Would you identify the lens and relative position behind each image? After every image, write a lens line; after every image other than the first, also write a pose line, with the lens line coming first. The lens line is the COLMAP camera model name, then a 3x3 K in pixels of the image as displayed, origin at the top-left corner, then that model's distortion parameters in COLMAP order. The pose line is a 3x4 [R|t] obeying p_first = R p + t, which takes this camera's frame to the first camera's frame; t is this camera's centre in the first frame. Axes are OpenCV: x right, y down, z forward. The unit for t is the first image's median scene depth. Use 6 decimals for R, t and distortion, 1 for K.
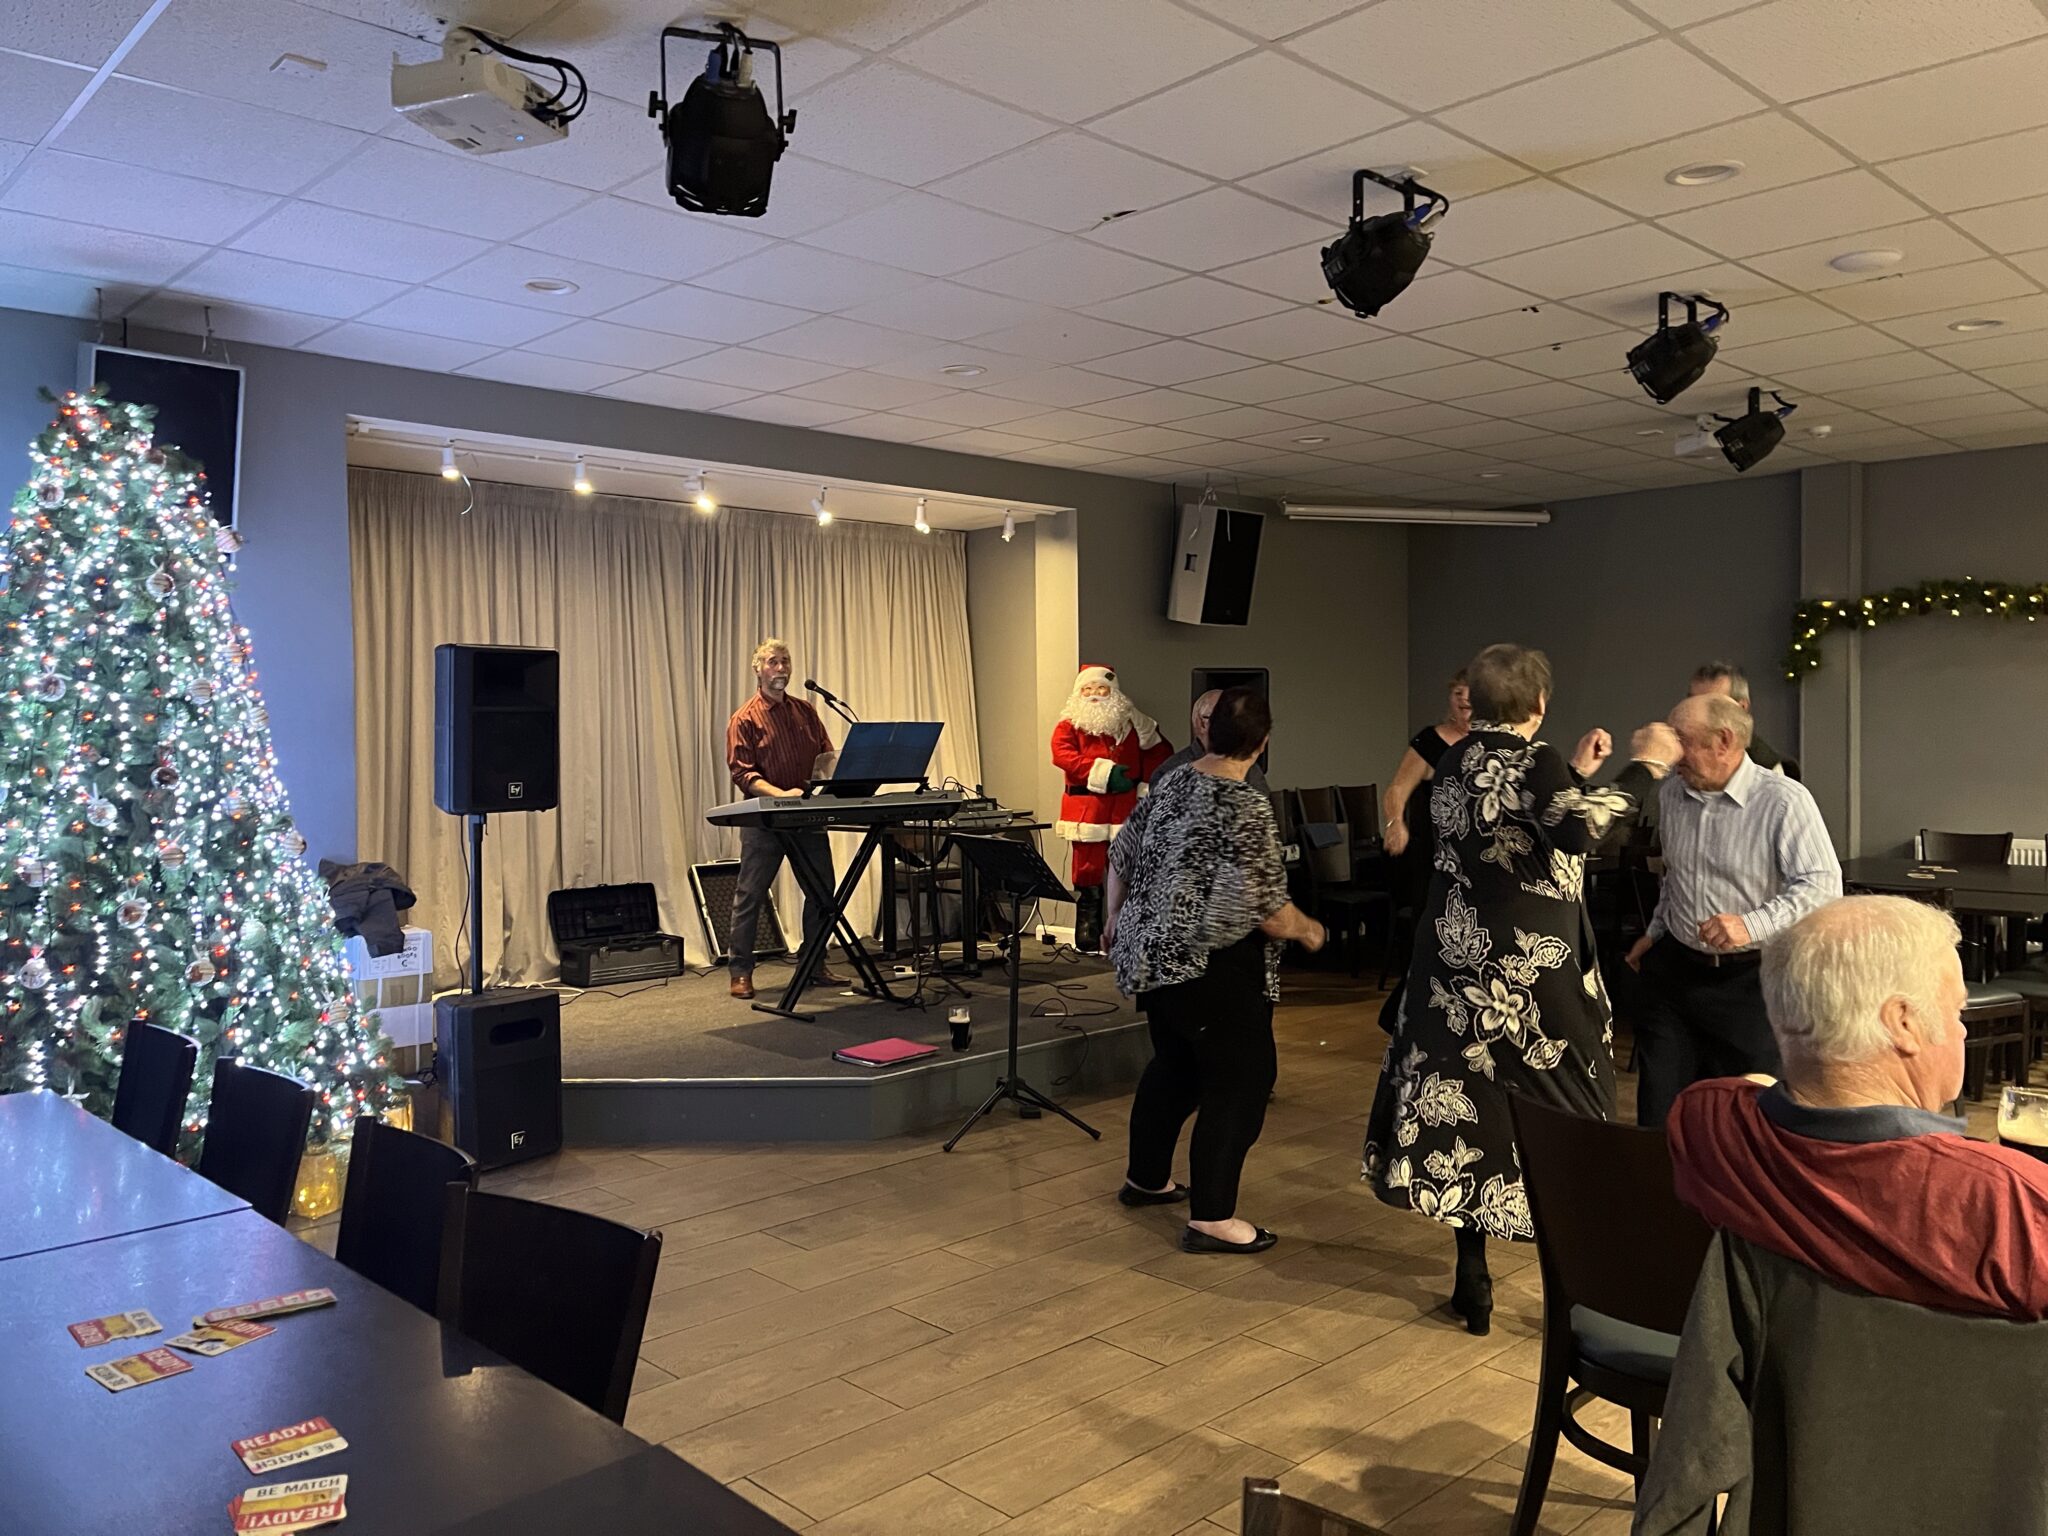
lens RADIAL K [[1540.2, 0, 1020.2], [0, 1540.2, 775.7], [0, 0, 1]] dist [0.077618, -0.088196]
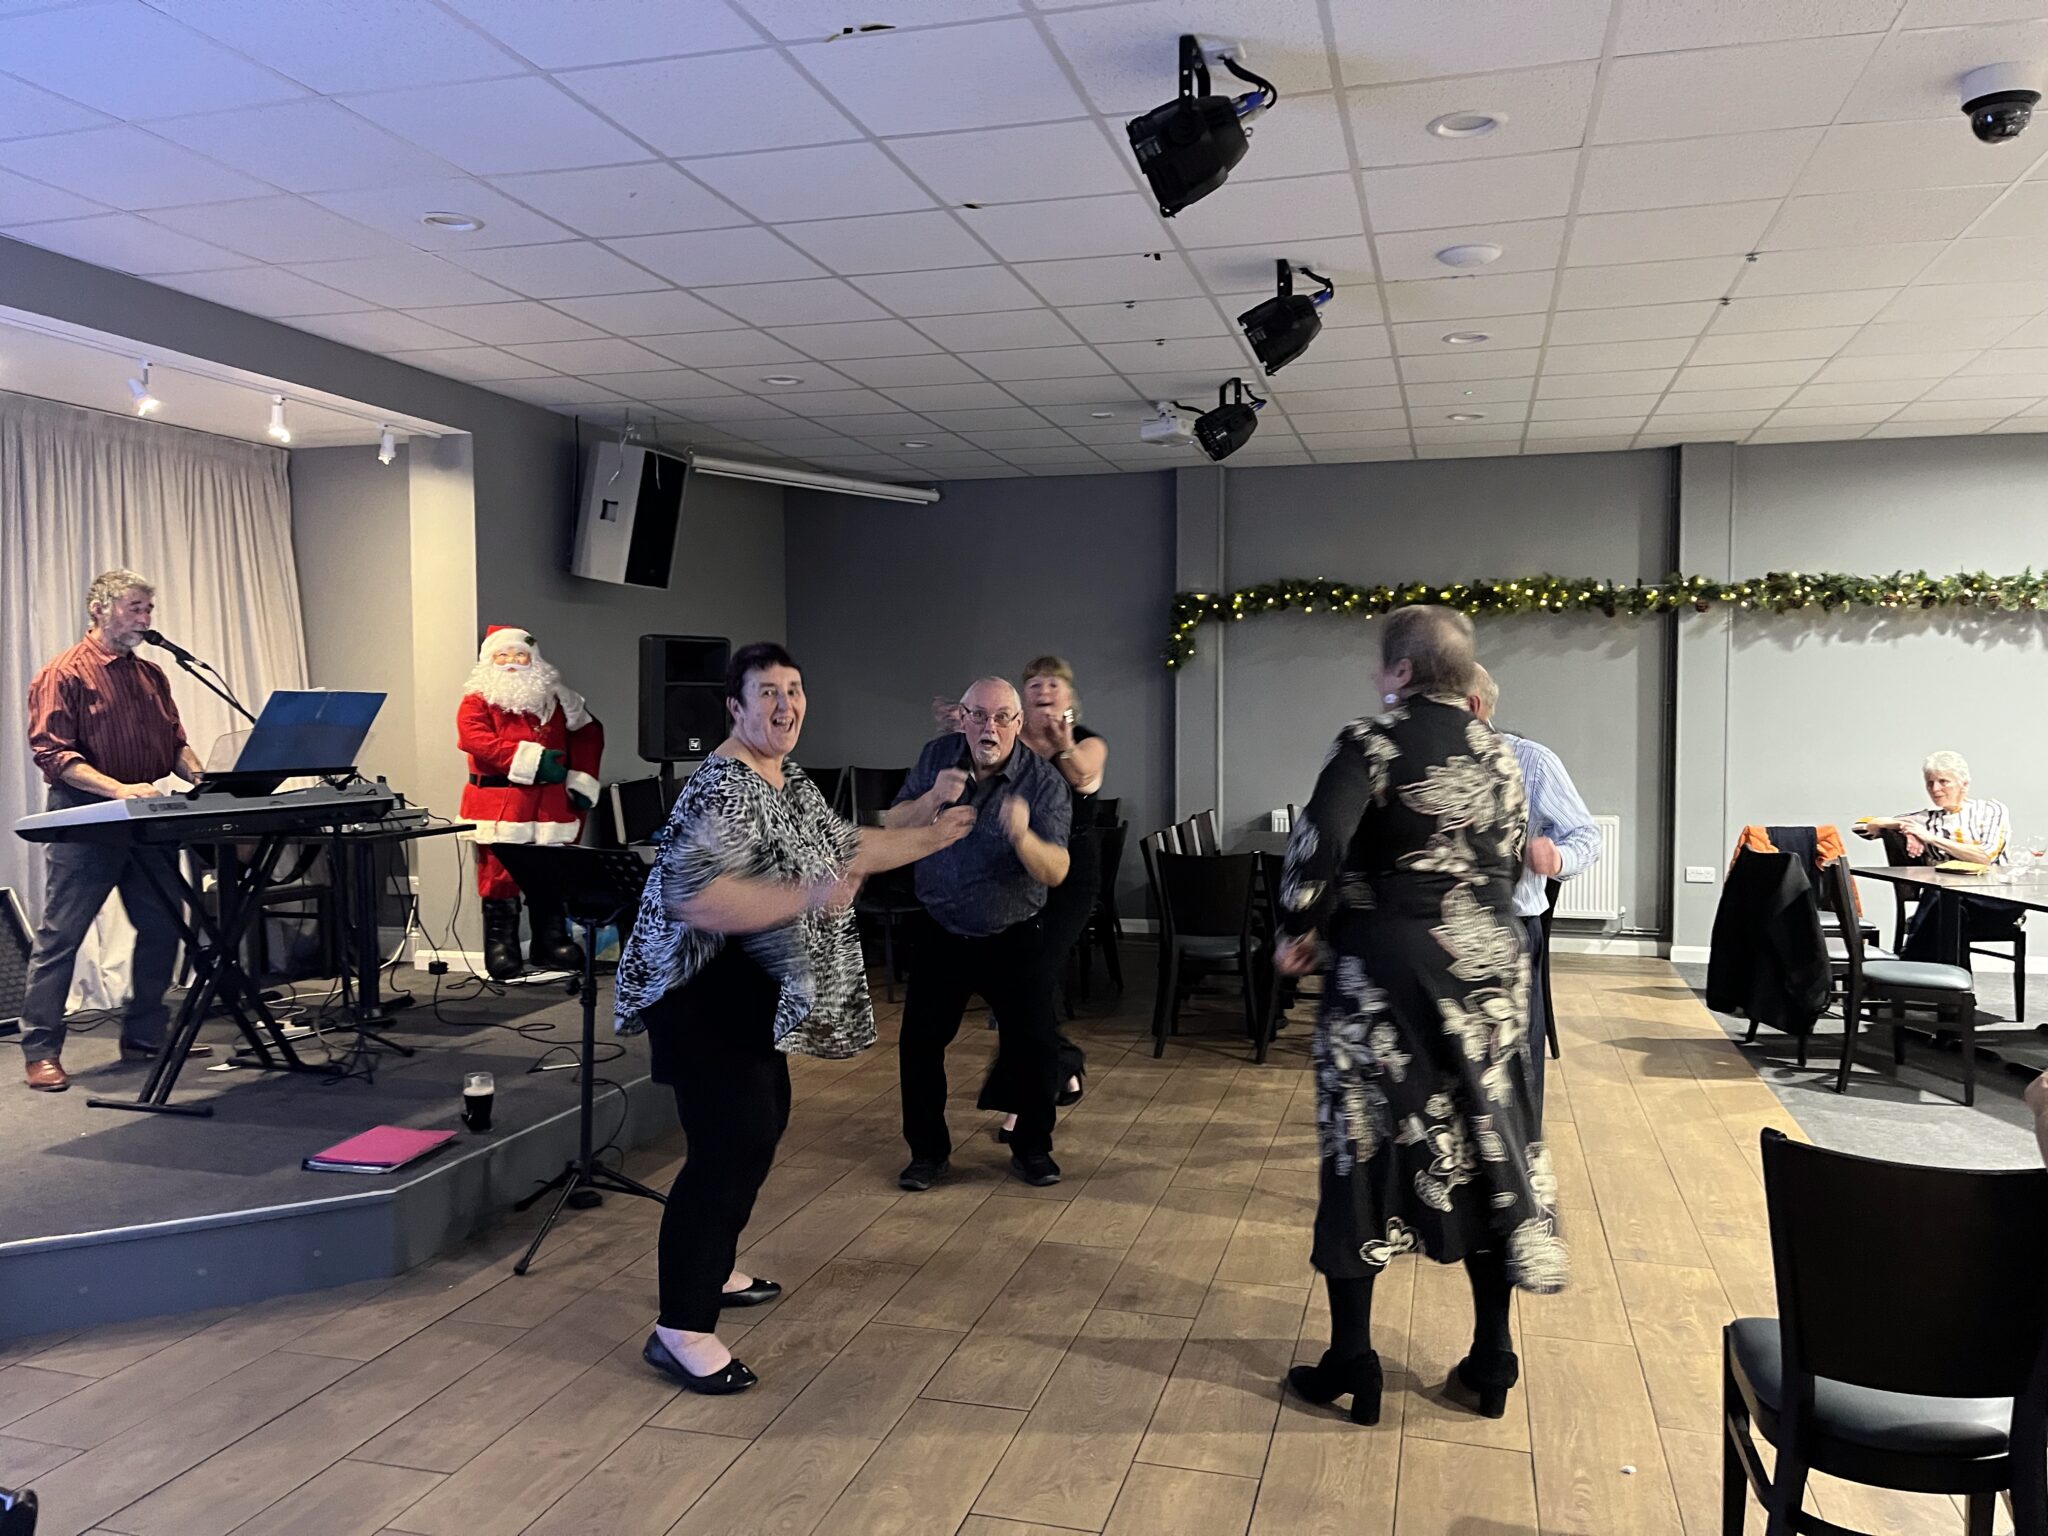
lens RADIAL K [[1551.0, 0, 1031.4], [0, 1551.0, 773.2], [0, 0, 1]] dist [0.073039, -0.090351]
pose [[0.858012, -0.012845, 0.513468, -0.161551], [0.009085, 0.999910, 0.009833, -0.000272], [-0.513549, -0.003772, 0.858052, 0.174997]]
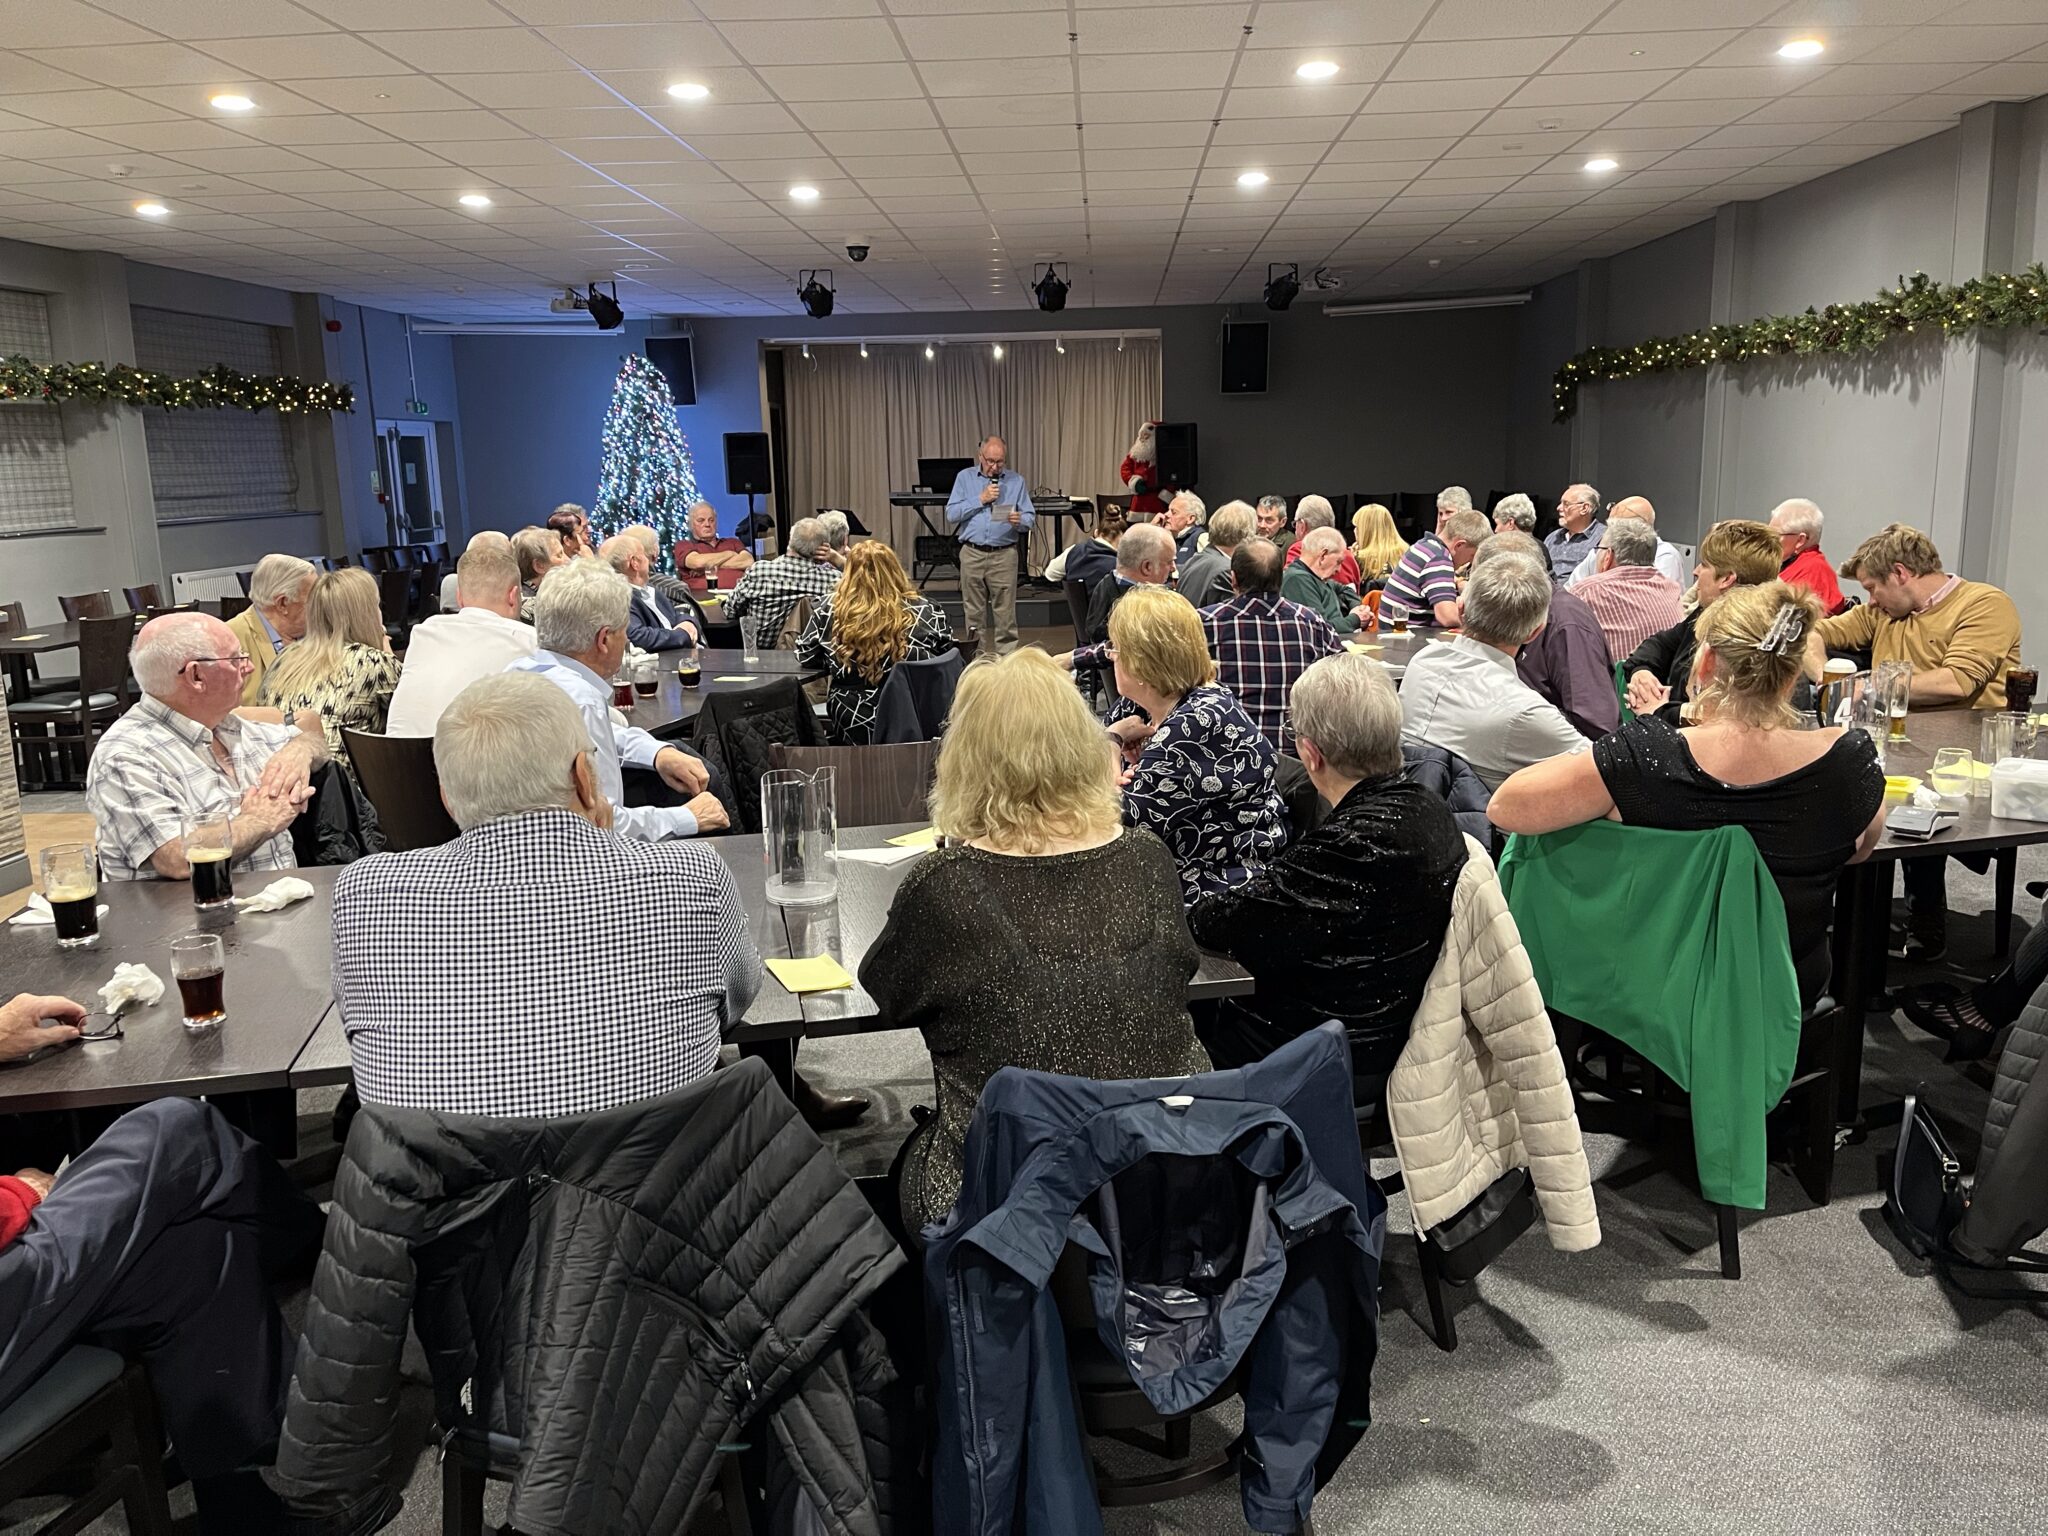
lens RADIAL K [[1543.2, 0, 1030.7], [0, 1543.2, 768.6], [0, 0, 1]] dist [0.041943, -0.036907]
pose [[0.693308, 0.139546, -0.707002, 1.480802], [-0.009786, 0.982805, 0.184387, -0.006862], [0.720575, -0.120919, 0.682752, -0.428662]]
